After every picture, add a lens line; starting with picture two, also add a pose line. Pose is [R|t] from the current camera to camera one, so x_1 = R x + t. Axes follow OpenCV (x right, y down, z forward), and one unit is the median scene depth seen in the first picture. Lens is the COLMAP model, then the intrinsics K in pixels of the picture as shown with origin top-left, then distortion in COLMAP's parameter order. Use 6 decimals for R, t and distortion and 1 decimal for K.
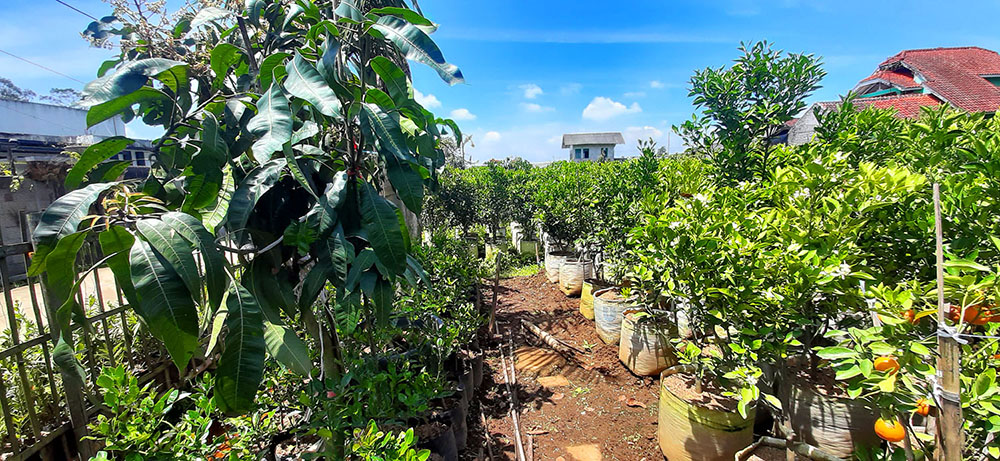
lens RADIAL K [[389.9, 0, 507.7], [0, 389.9, 236.3], [0, 0, 1]] dist [0.010299, -0.012776]
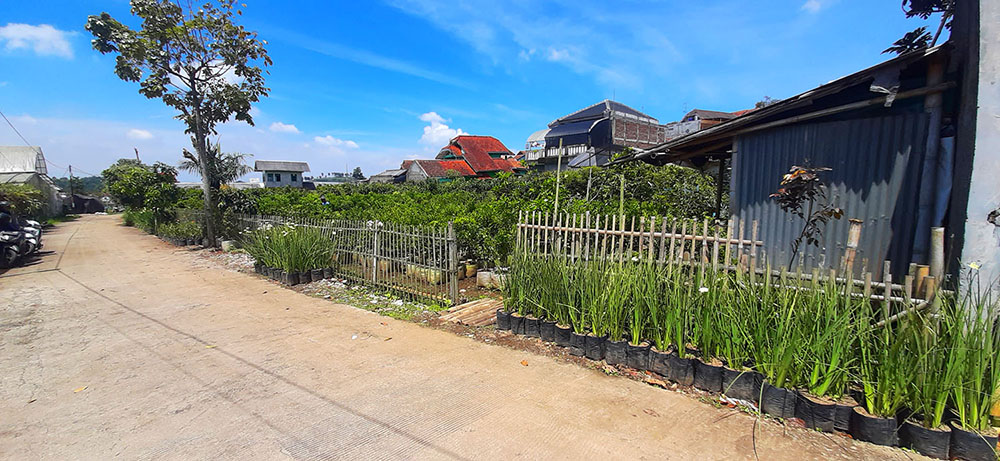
lens RADIAL K [[389.9, 0, 507.7], [0, 389.9, 236.3], [0, 0, 1]] dist [0.010299, -0.012776]
pose [[0.750734, -0.050918, 0.658639, -0.876020], [0.076456, 0.997022, -0.010068, 0.502907], [-0.656165, 0.057915, 0.752391, -4.537207]]
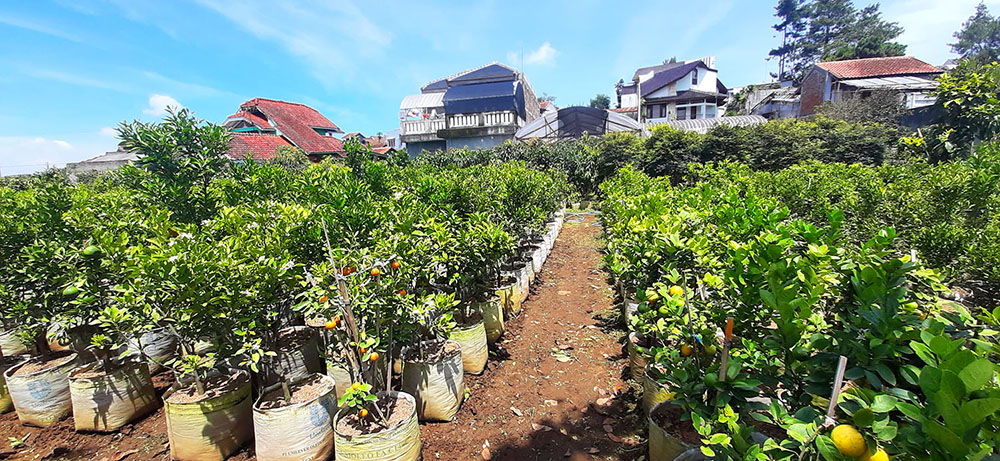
lens RADIAL K [[388.9, 0, 506.2], [0, 388.9, 228.2], [0, 0, 1]] dist [0.017125, -0.014632]
pose [[0.244331, -0.102649, 0.964244, -0.263524], [0.176241, 0.982521, 0.059937, -0.006414], [-0.953541, 0.155295, 0.258151, -0.191871]]
